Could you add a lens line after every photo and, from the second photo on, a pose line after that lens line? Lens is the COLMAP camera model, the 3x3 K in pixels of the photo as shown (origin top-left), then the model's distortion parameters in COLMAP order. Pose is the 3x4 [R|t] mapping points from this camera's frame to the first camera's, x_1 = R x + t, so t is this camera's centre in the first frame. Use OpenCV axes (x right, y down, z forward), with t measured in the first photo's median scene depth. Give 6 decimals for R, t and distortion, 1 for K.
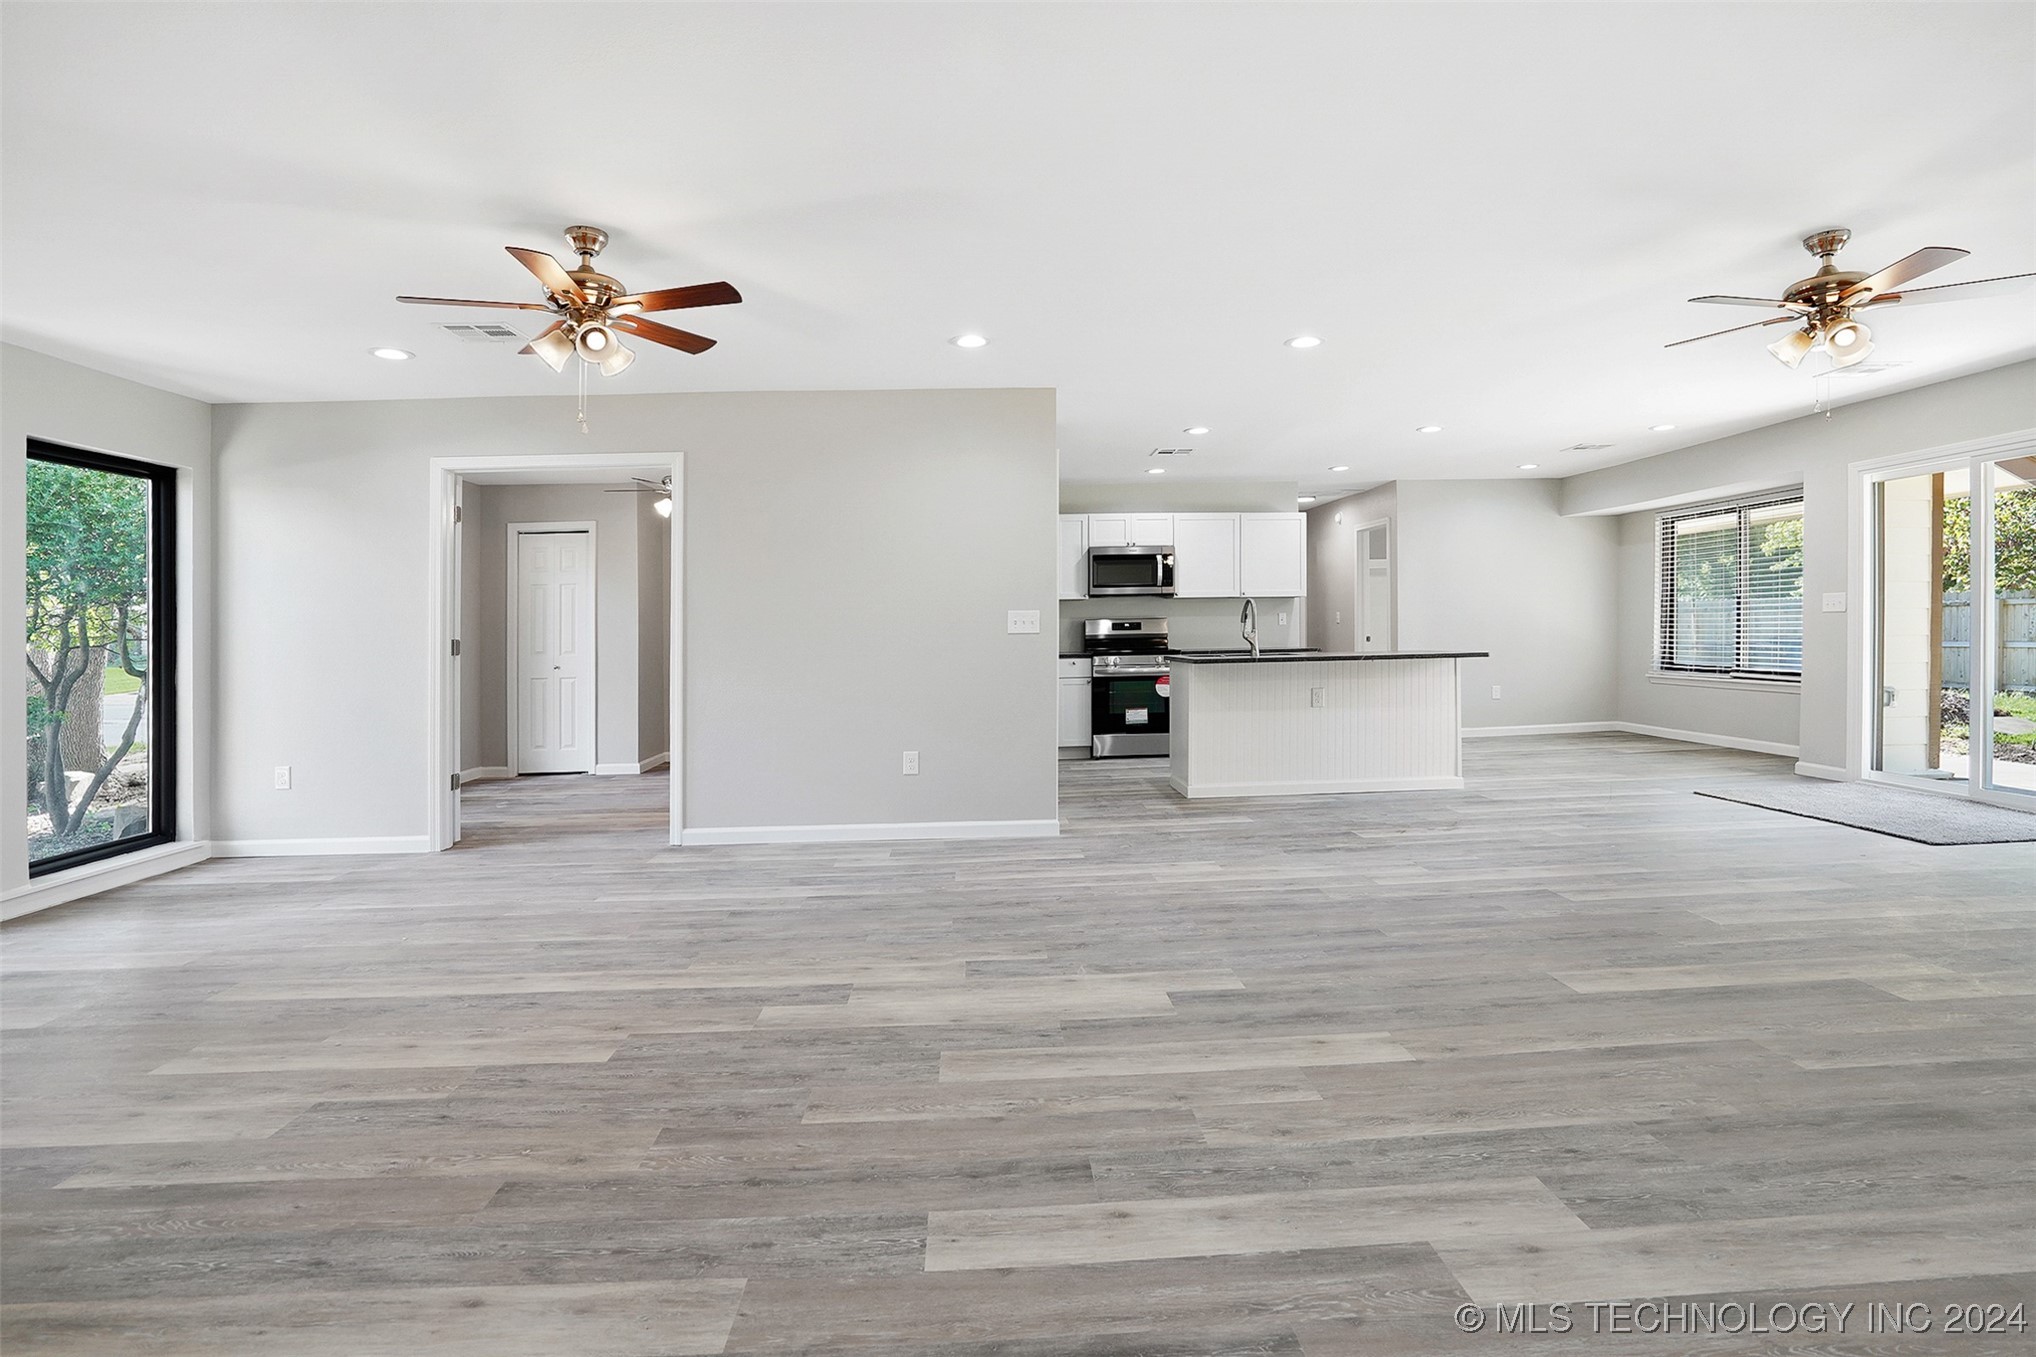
lens RADIAL K [[961.6, 0, 1025.6], [0, 961.6, 685.5], [0, 0, 1]] dist [-0.073298, 0.031854]
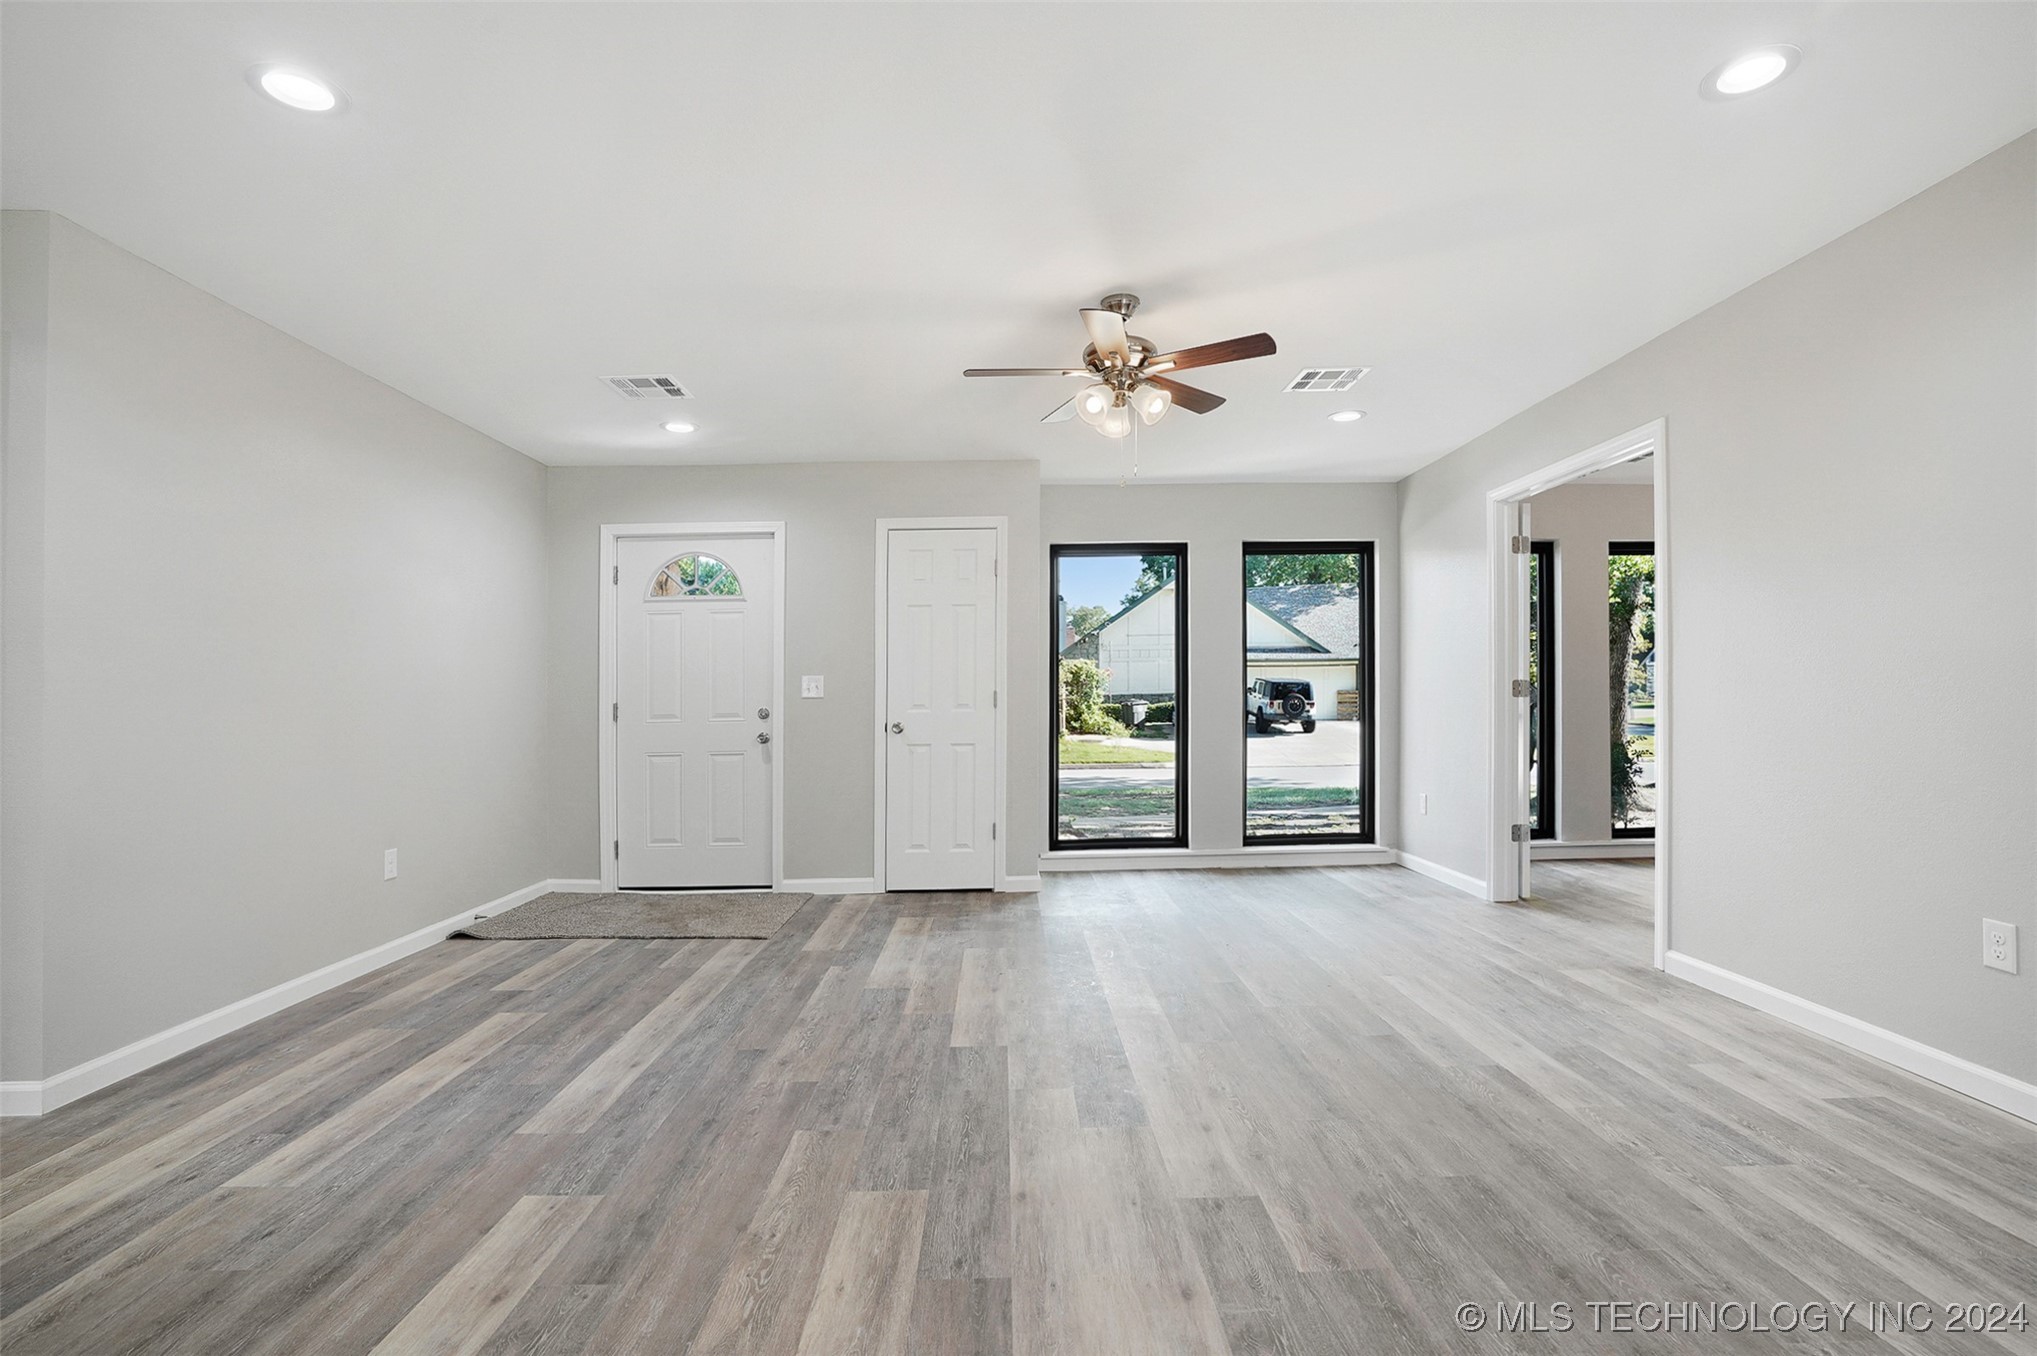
lens RADIAL K [[968.1, 0, 1022.6], [0, 968.1, 712.9], [0, 0, 1]] dist [-0.072820, 0.033322]
pose [[-0.030584, 0.033872, -0.998958, 0.582531], [-0.043903, 0.998416, 0.035198, -0.047770], [0.998568, 0.044934, -0.029048, 0.885255]]
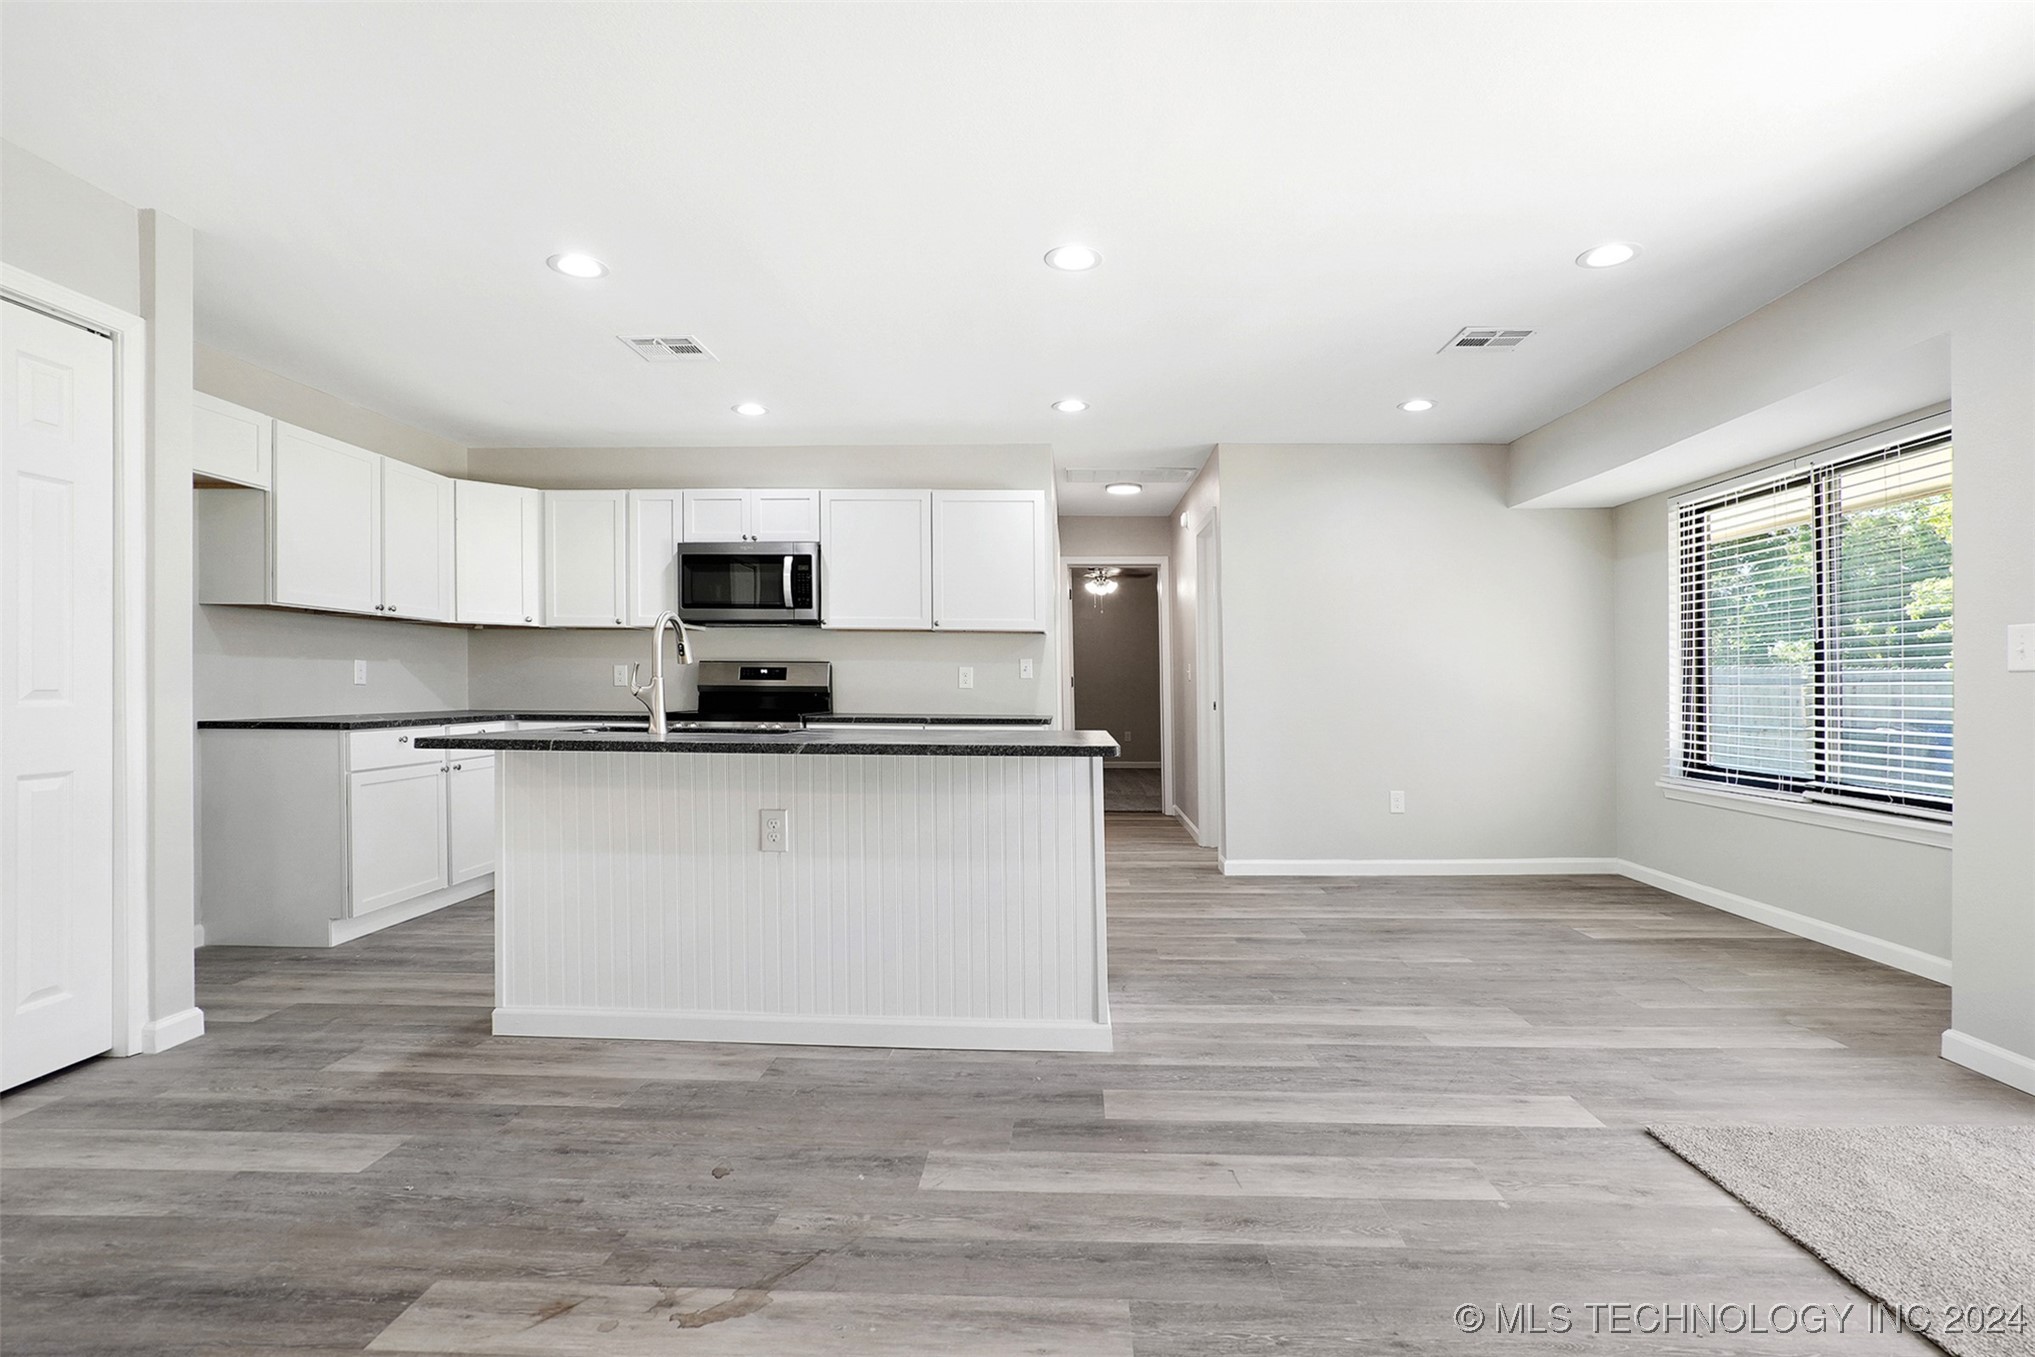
lens RADIAL K [[970.6, 0, 1045.5], [0, 970.6, 683.8], [0, 0, 1]] dist [-0.060670, 0.033421]
pose [[0.996809, 0.030823, -0.073637, 0.939407], [-0.035128, 0.997703, -0.057913, -0.071267], [0.071683, 0.060315, 0.995602, 1.113825]]
